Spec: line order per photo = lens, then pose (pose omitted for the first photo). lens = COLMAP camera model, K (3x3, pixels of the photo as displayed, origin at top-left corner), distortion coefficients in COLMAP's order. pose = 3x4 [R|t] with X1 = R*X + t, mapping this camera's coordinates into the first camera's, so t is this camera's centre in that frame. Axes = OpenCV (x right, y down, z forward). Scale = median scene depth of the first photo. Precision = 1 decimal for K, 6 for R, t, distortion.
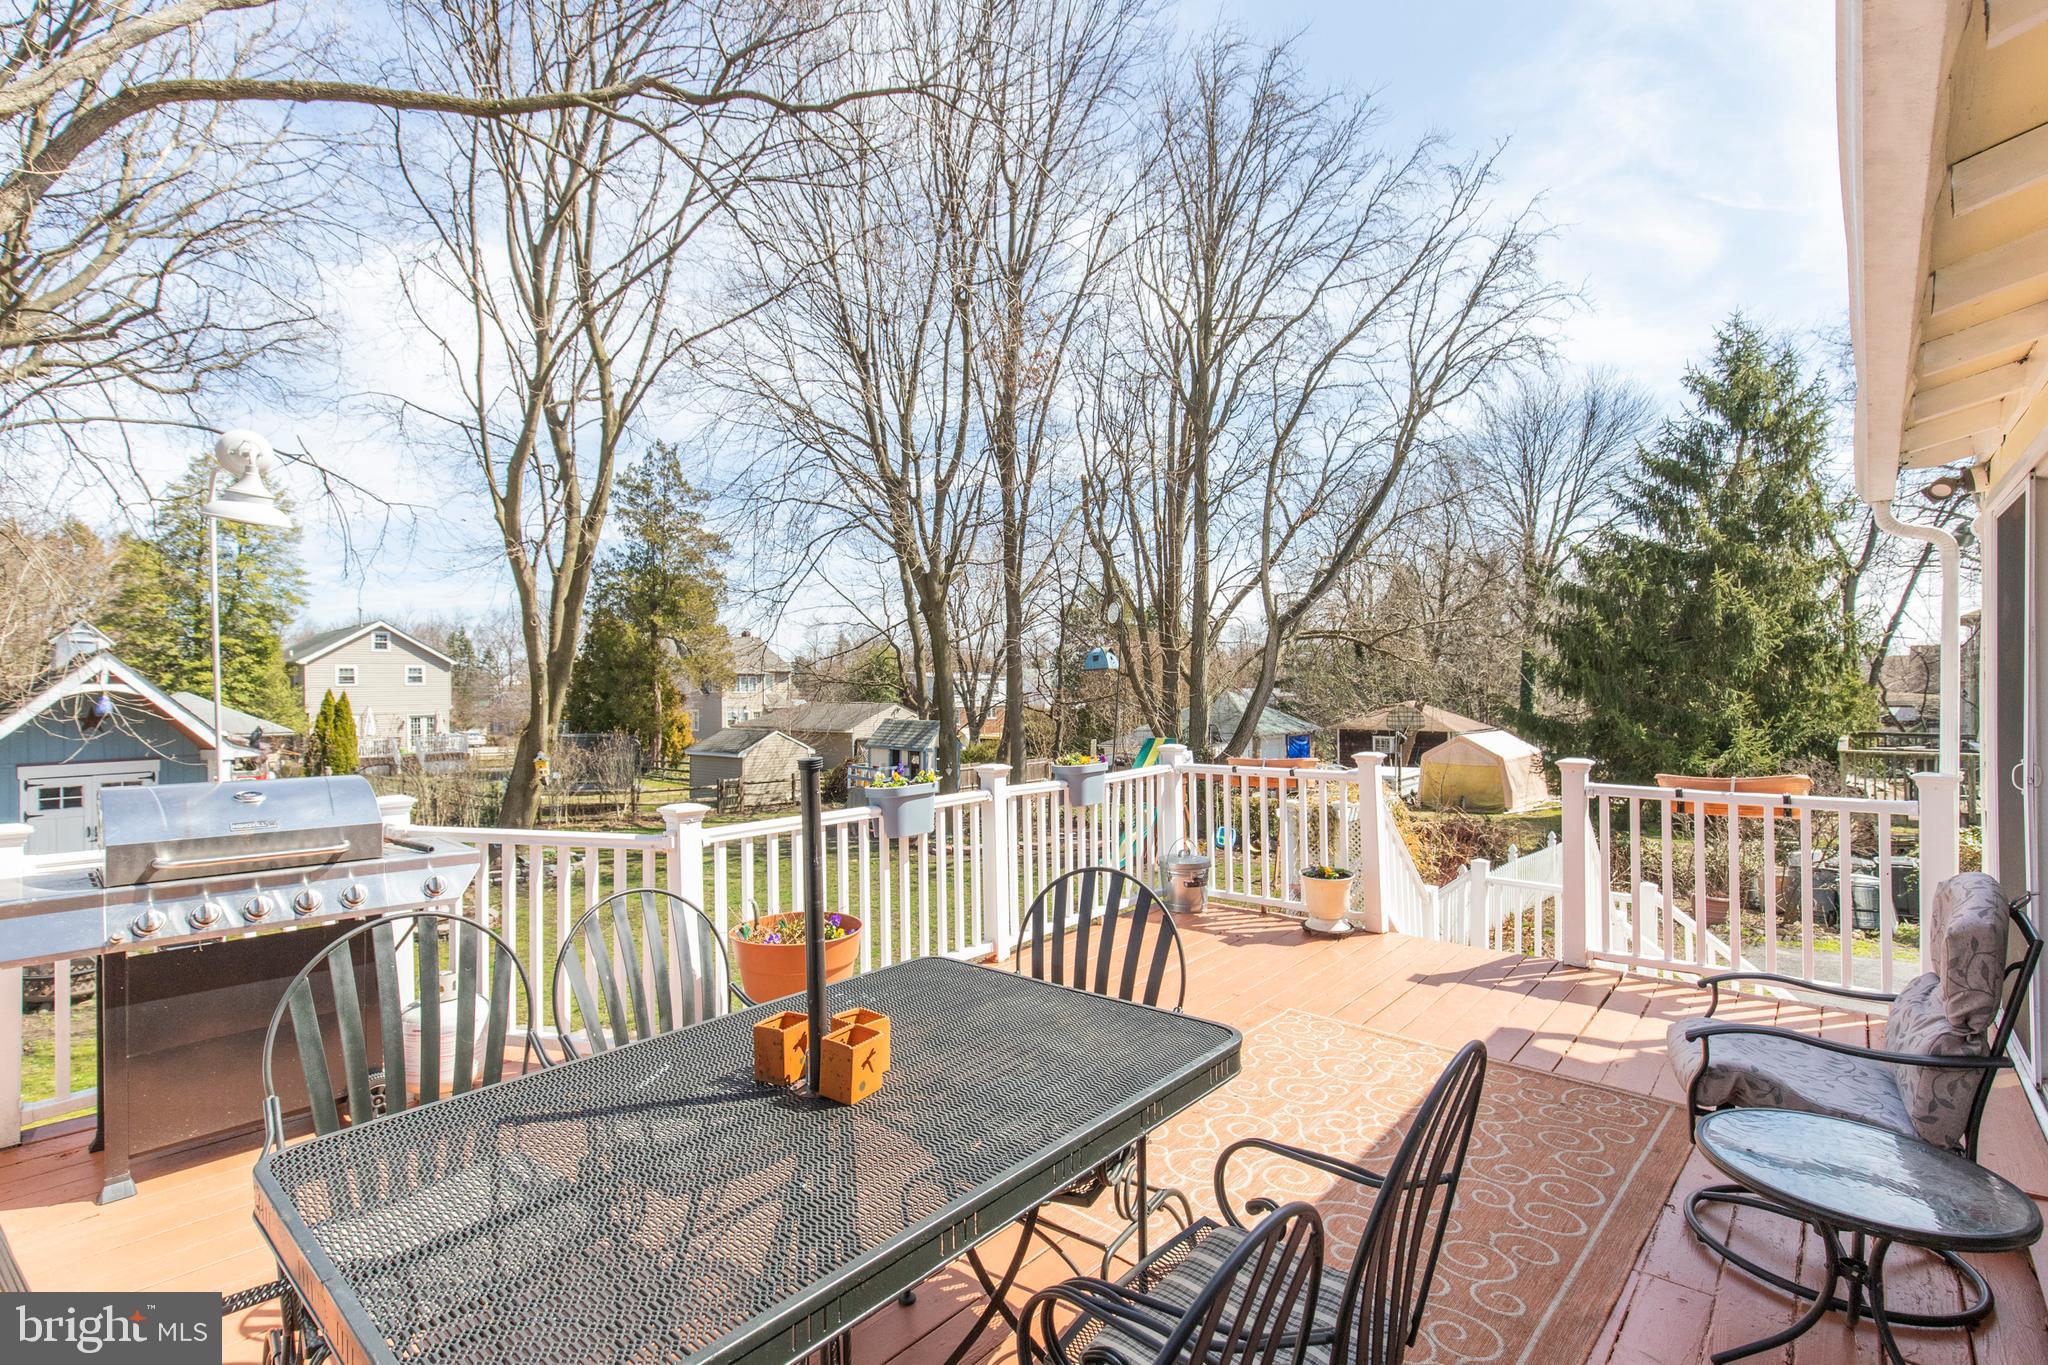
lens RADIAL K [[929.4, 0, 997.7], [0, 929.4, 698.1], [0, 0, 1]] dist [0.008339, -0.000713]
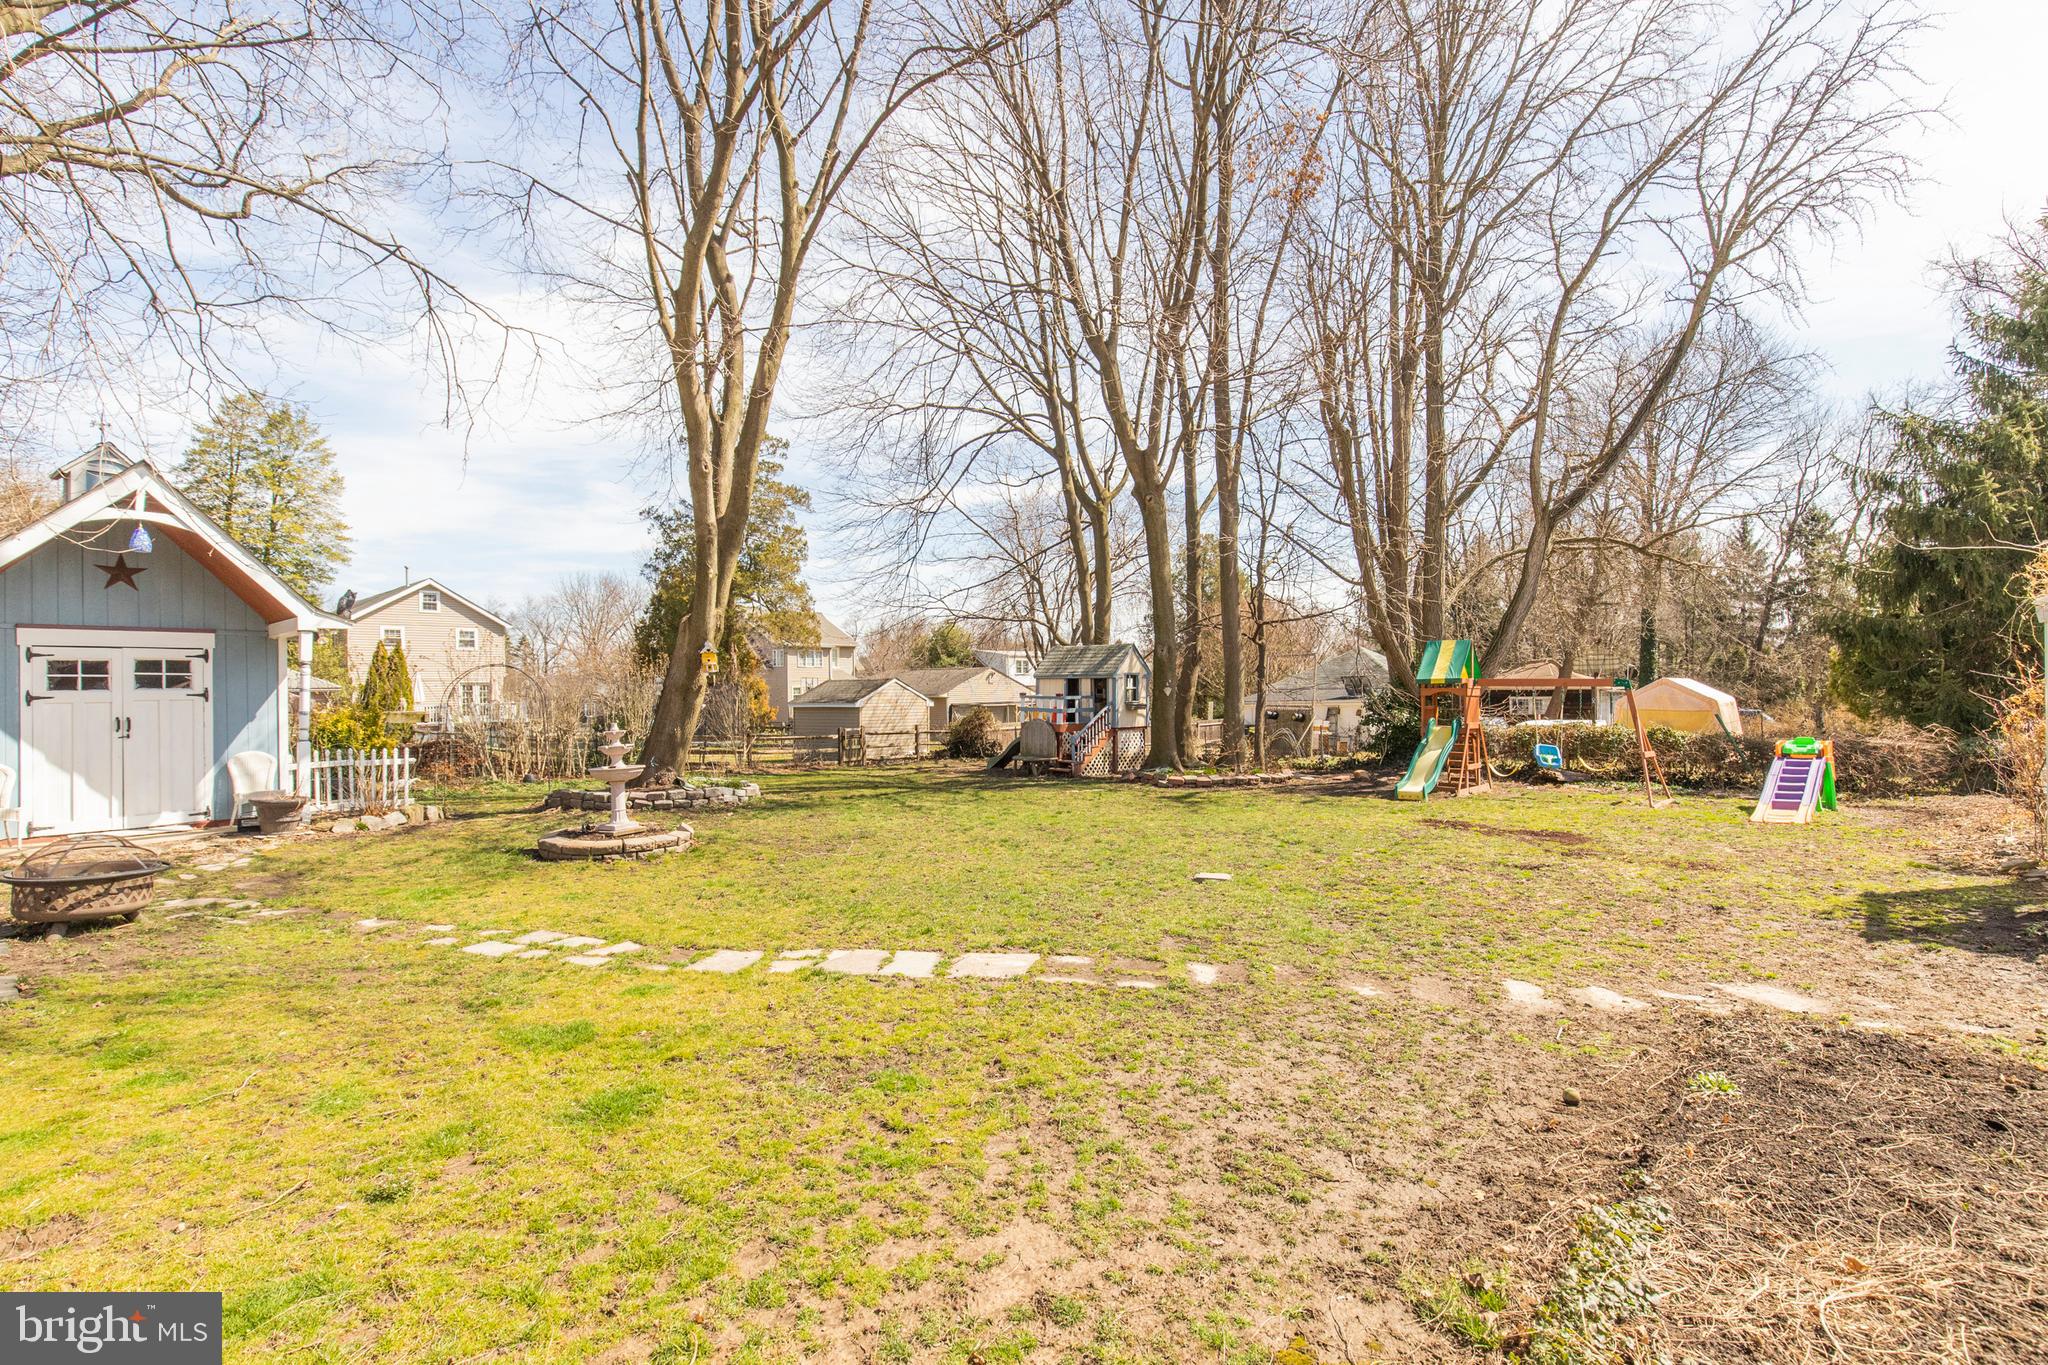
lens RADIAL K [[929.4, 0, 1052.4], [0, 929.4, 692.4], [0, 0, 1]] dist [0.008339, -0.000713]
pose [[0.999766, -0.003141, 0.021408, -0.151819], [0.003136, 0.999995, 0.000294, 0.069592], [-0.021409, -0.000226, 0.999771, 0.149828]]
